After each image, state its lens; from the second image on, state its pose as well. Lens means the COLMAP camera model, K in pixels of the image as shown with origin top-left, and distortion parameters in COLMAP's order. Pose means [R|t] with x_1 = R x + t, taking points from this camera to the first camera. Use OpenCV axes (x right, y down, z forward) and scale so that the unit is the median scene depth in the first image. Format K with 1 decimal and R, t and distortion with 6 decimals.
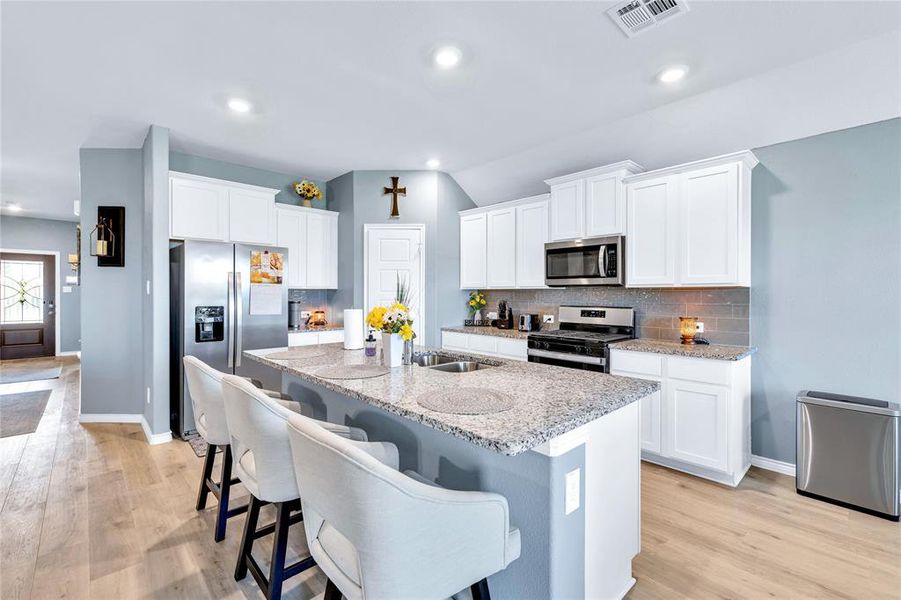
lens RADIAL K [[393.2, 0, 452.5], [0, 393.2, 293.4], [0, 0, 1]] dist [-0.000588, 0.000424]
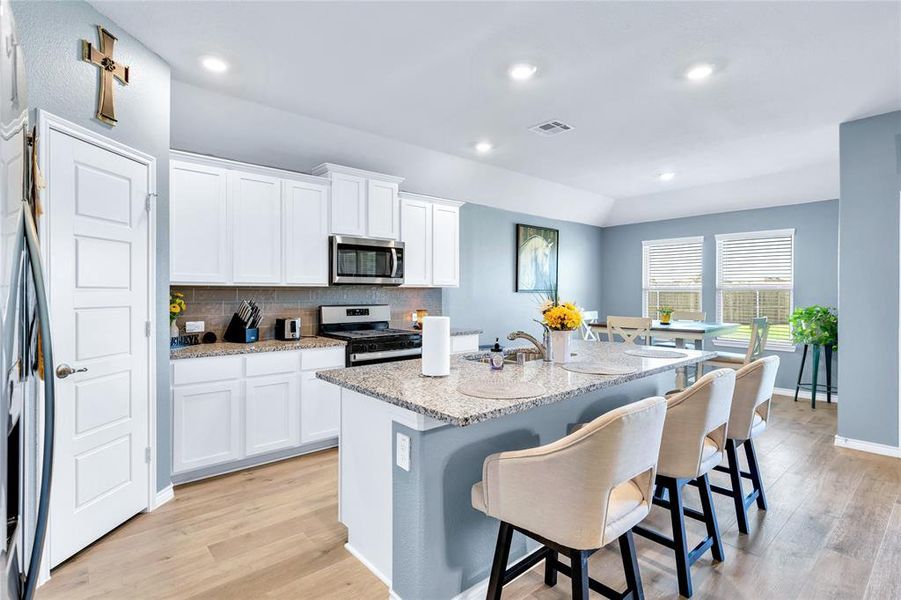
lens RADIAL K [[393.2, 0, 452.5], [0, 393.2, 293.4], [0, 0, 1]] dist [-0.000588, 0.000424]
pose [[0.110663, -0.004630, 0.993847, -0.636106], [0.001338, 0.999989, 0.004510, -0.001006], [-0.993857, 0.000831, 0.110668, 0.653994]]
